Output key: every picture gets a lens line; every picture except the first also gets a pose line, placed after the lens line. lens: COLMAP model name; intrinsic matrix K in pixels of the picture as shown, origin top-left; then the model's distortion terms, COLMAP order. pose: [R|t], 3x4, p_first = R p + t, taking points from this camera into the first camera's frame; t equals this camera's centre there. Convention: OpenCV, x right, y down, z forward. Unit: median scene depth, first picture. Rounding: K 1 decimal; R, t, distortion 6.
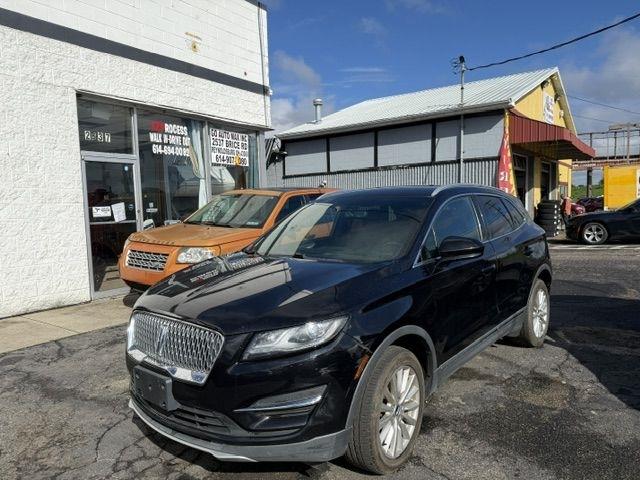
lens RADIAL K [[441.5, 0, 319.9], [0, 441.5, 251.1], [0, 0, 1]] dist [0.072143, -0.115127]
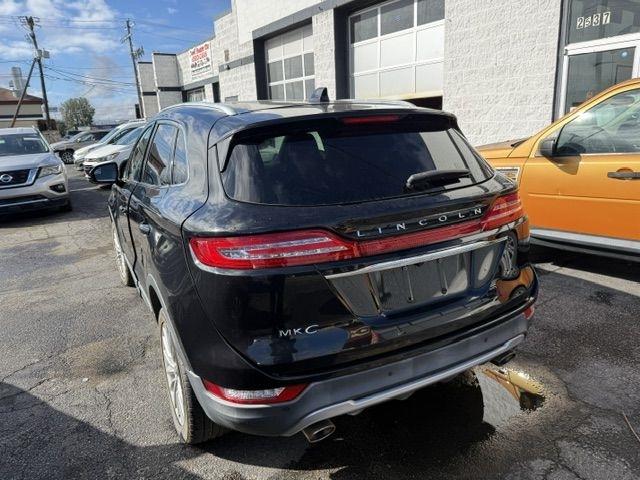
lens RADIAL K [[477.9, 0, 319.1], [0, 477.9, 225.3], [0, 0, 1]] dist [0.008573, -0.000557]
pose [[-0.363343, 0.240353, -0.900118, 0.487460], [-0.042812, 0.960821, 0.273843, -0.093652], [0.930671, 0.138035, -0.338817, 0.729260]]
